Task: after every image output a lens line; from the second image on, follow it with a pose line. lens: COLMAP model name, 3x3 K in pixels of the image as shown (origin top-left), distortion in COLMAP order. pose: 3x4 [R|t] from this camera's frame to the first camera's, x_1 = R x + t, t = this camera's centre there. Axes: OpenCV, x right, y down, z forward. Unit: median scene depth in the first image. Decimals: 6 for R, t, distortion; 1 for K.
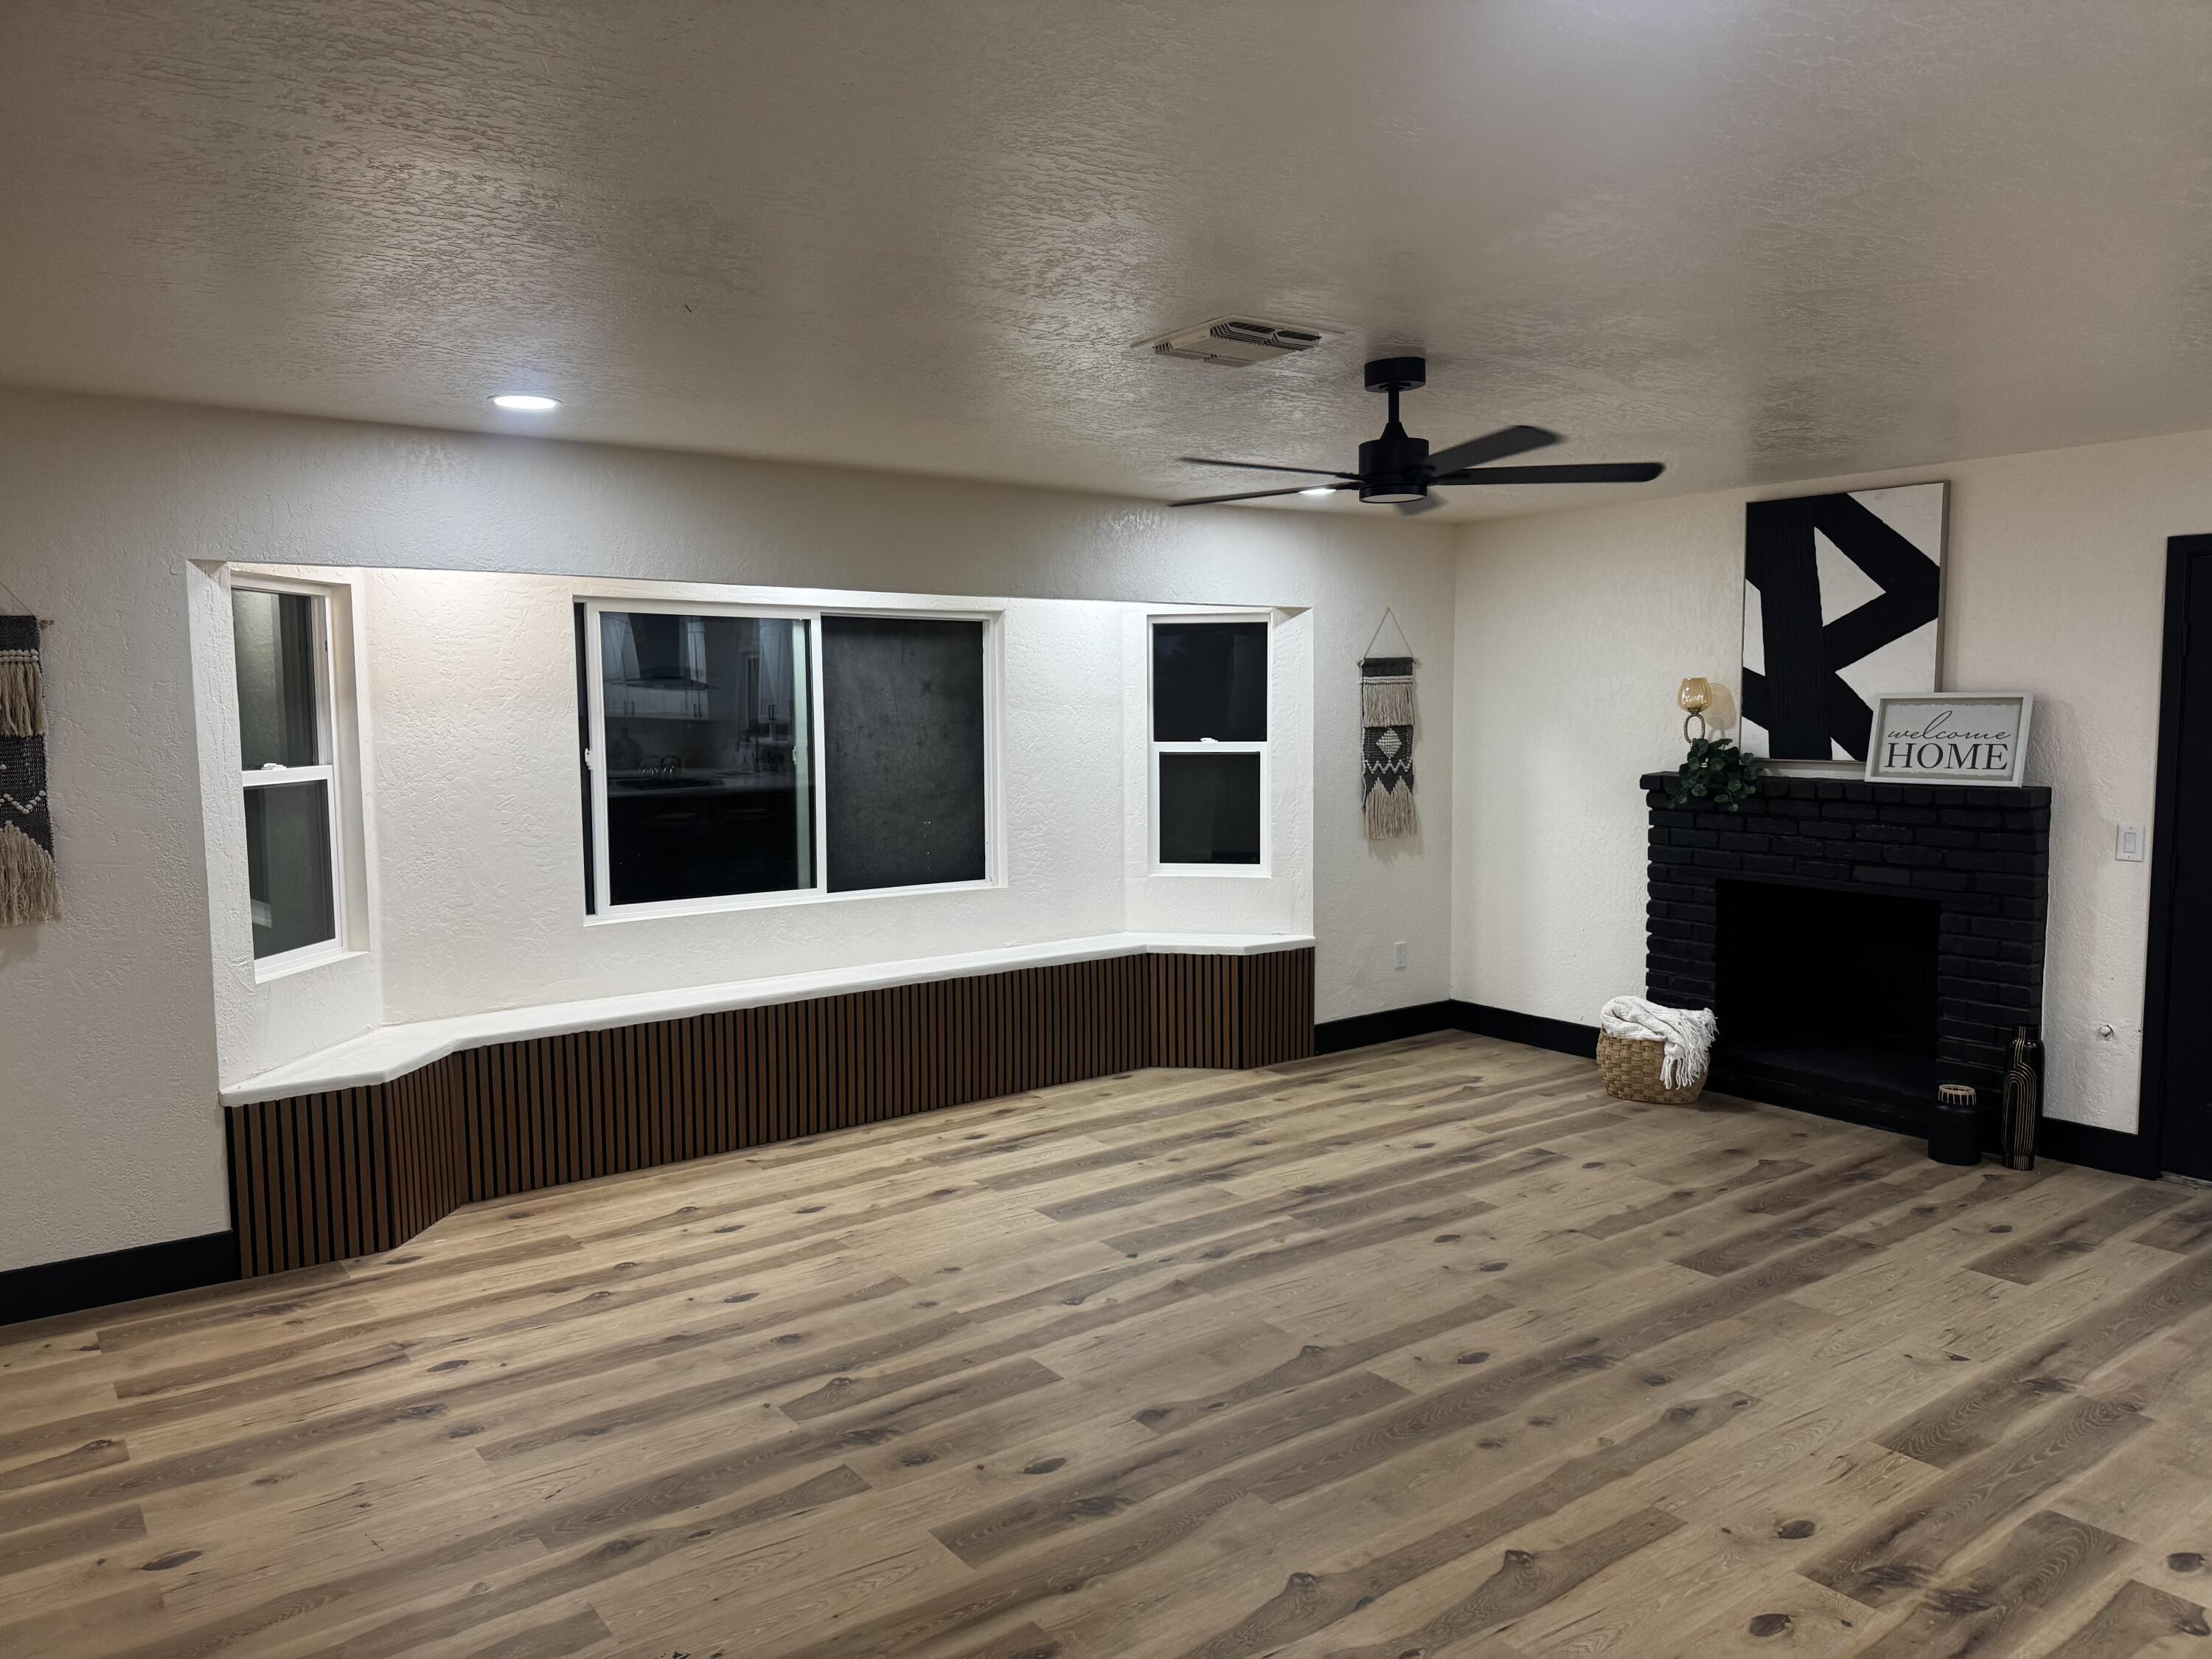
lens RADIAL K [[1514.4, 0, 1070.4], [0, 1514.4, 820.0], [0, 0, 1]] dist [0.030913, -0.079088]
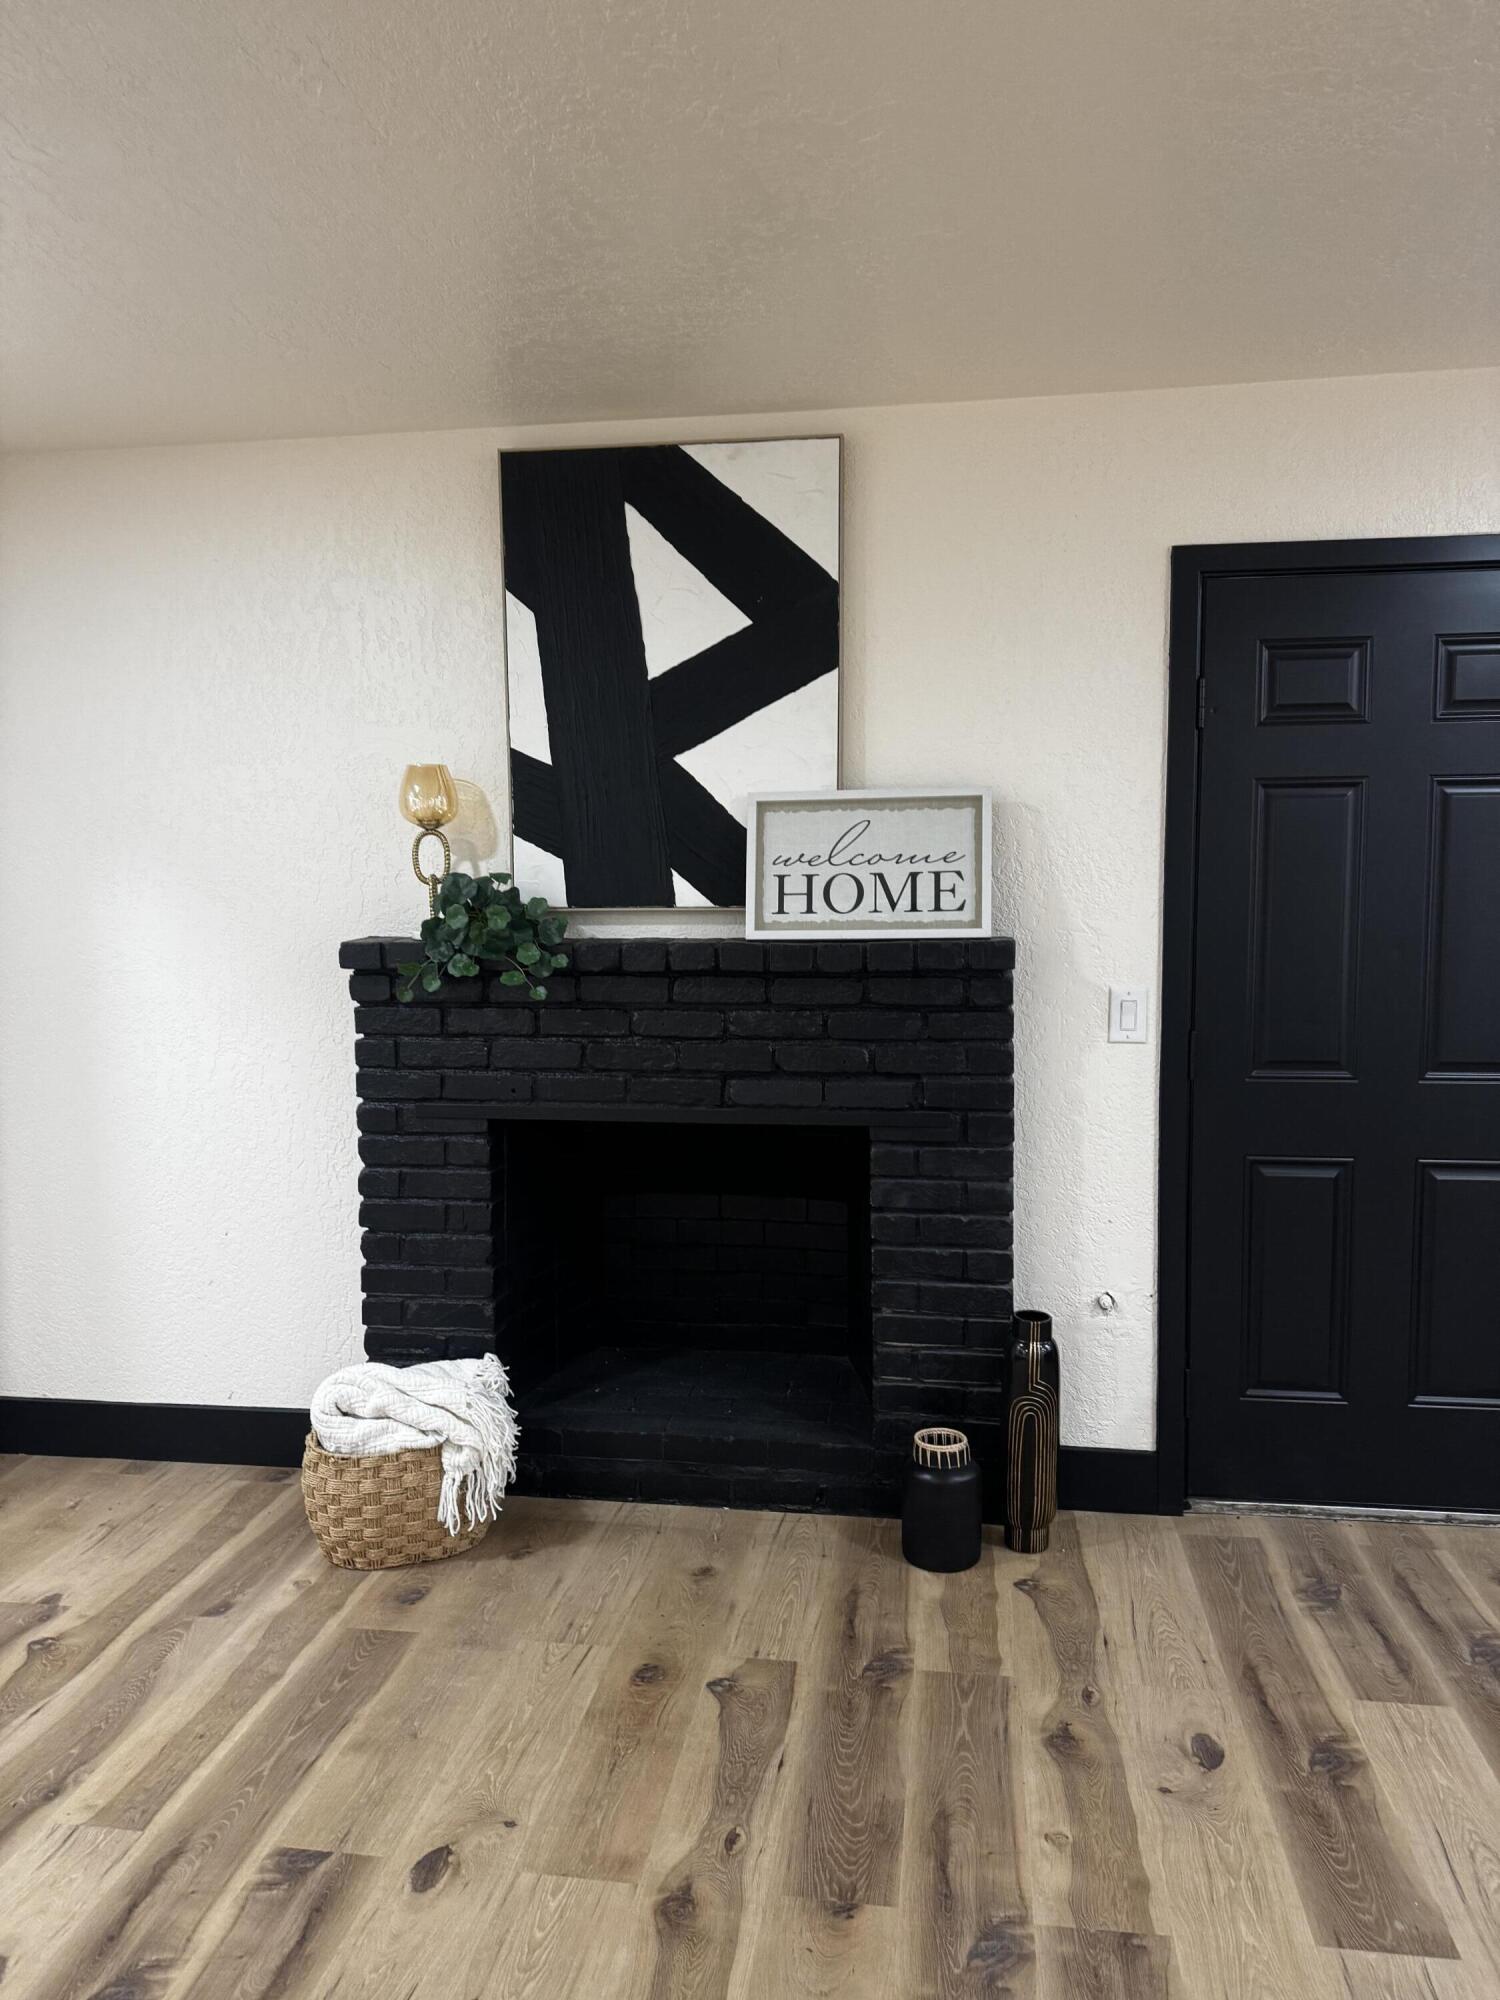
lens RADIAL K [[1409.6, 0, 776.9], [0, 1409.6, 1007.1], [0, 0, 1]] dist [0.145655, -0.221182]
pose [[0.683546, -0.051256, 0.728106, 0.122992], [0.057068, 0.998231, 0.016697, -0.007091], [-0.727673, 0.030139, 0.685262, 0.598553]]
